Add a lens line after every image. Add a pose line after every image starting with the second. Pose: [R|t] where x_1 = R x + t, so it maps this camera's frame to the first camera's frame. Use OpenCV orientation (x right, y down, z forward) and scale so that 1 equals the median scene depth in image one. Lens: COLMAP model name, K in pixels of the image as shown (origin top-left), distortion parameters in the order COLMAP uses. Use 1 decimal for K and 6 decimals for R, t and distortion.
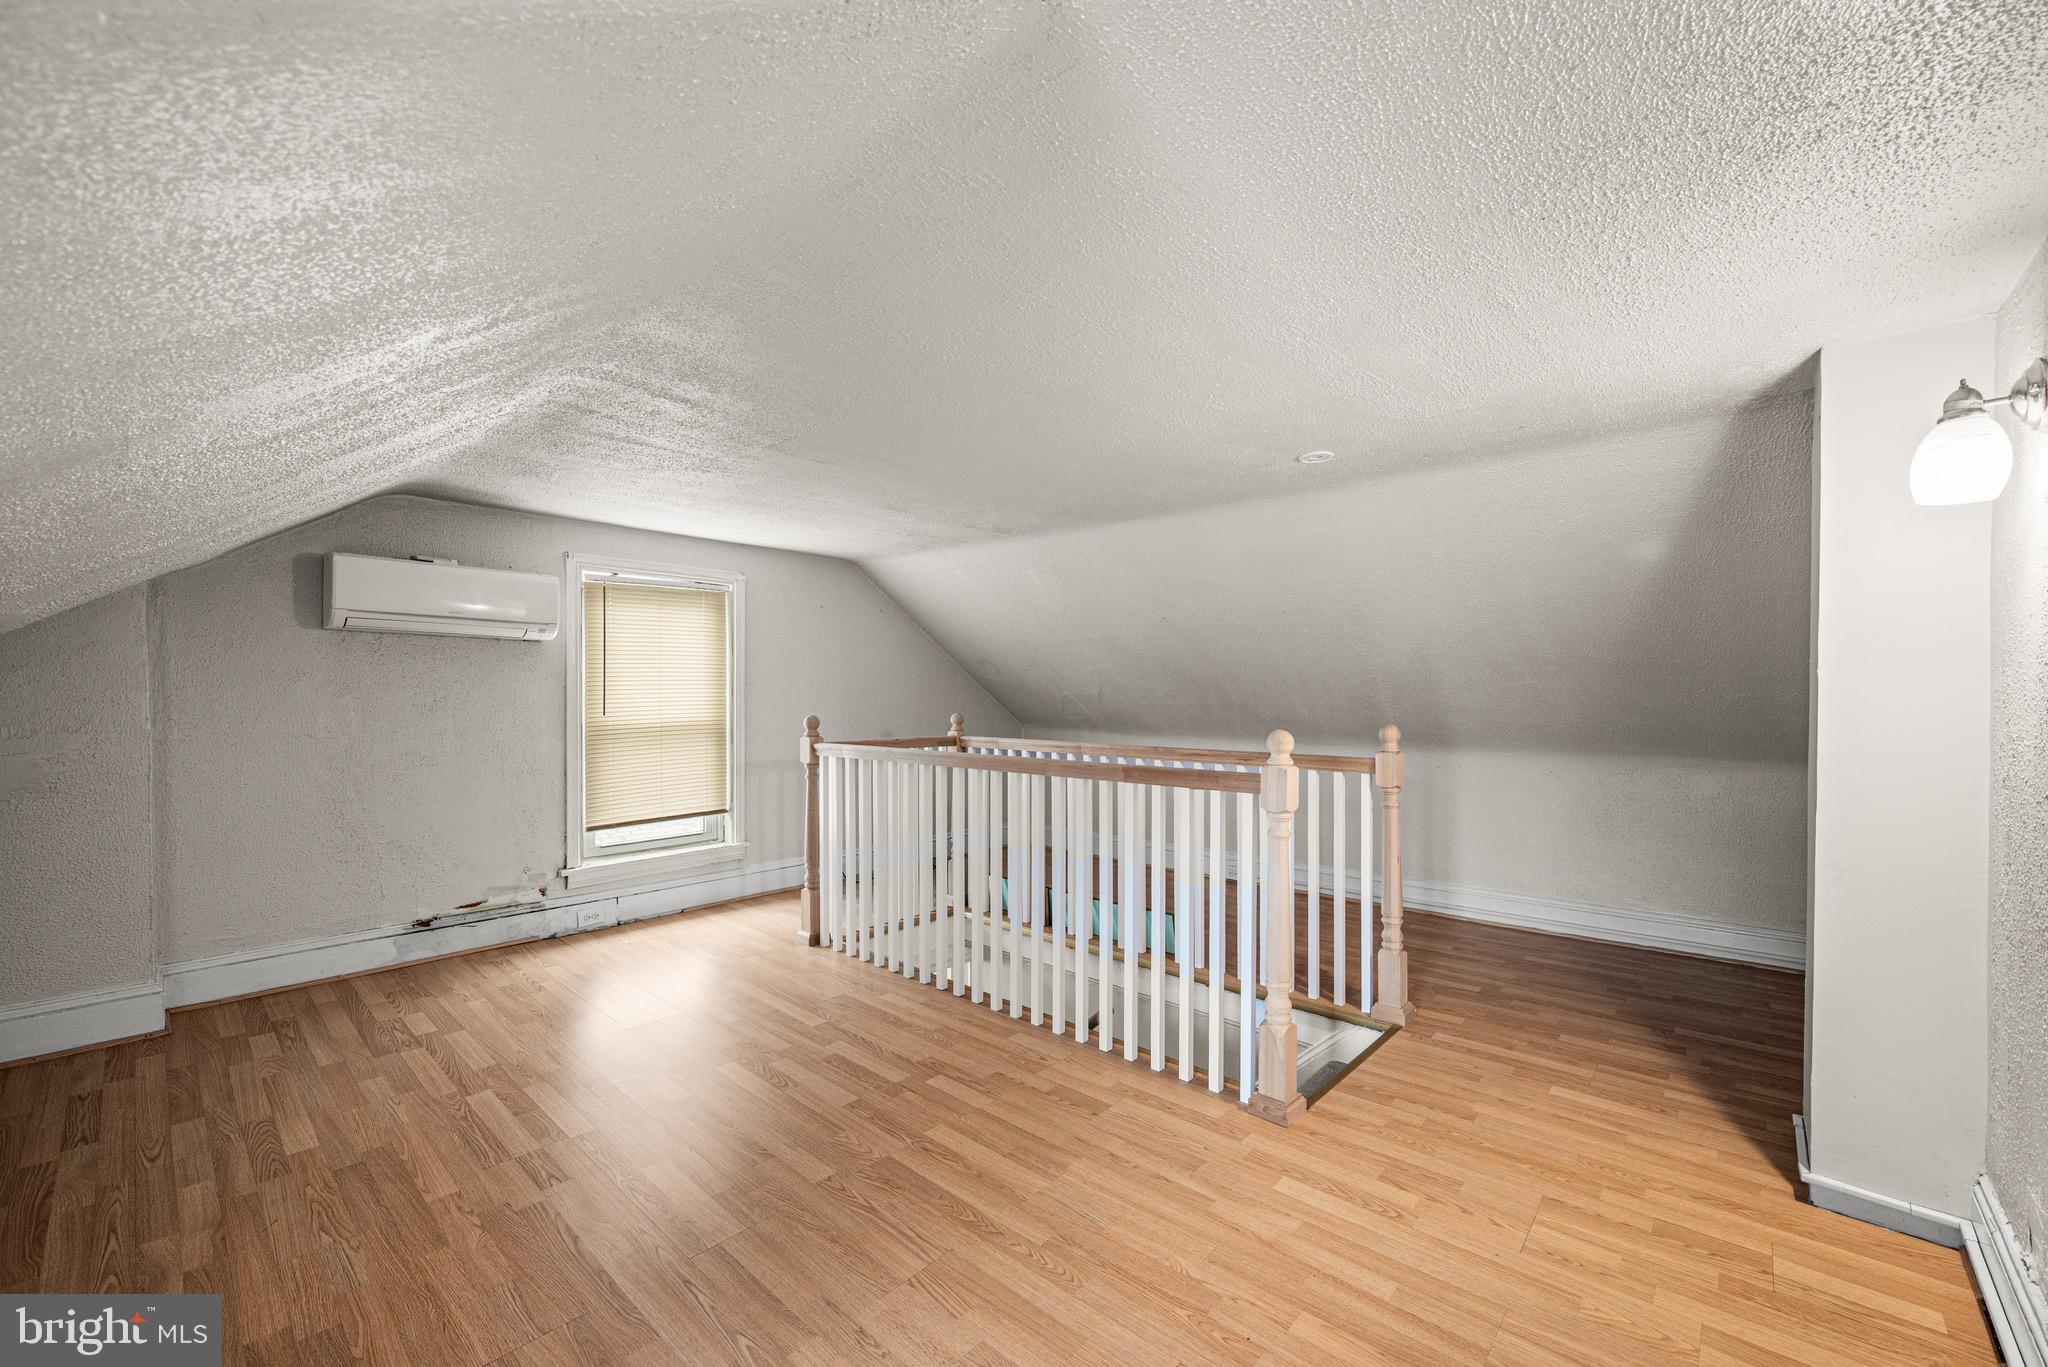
lens RADIAL K [[812.2, 0, 987.1], [0, 812.2, 708.2], [0, 0, 1]] dist [-0.001372, -0.000131]
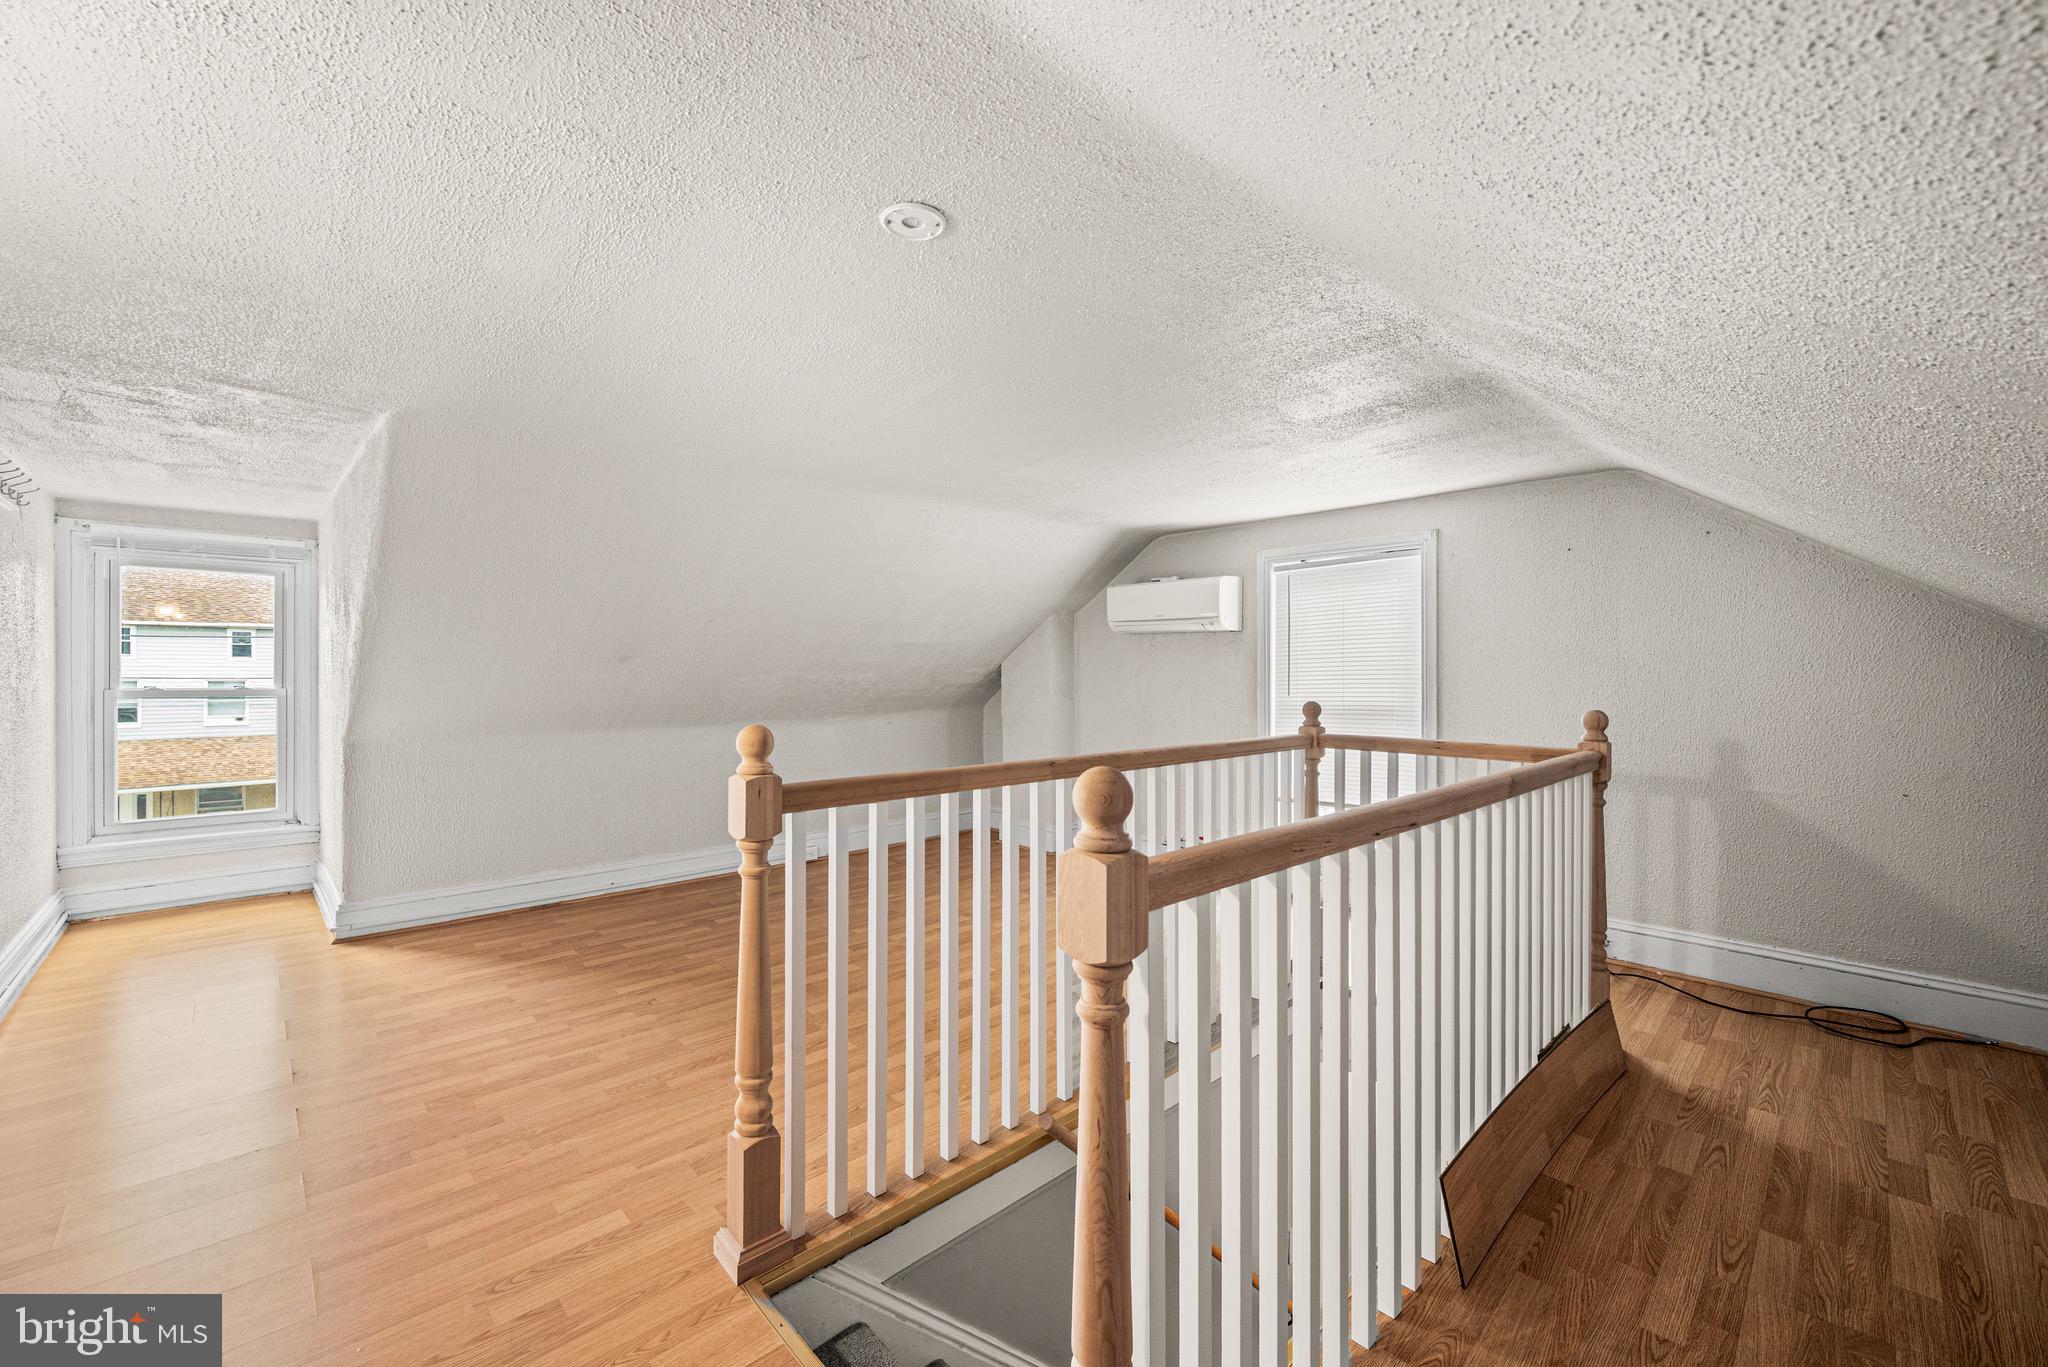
lens RADIAL K [[793.4, 0, 1024.0], [0, 793.4, 683.5], [0, 0, 1]] dist [-0.000449, 0.000016]
pose [[-0.027001, 0.006432, -0.999615, 1.209357], [-0.020270, 0.999770, 0.006980, -0.016427], [0.999430, 0.020450, -0.026864, 1.441342]]
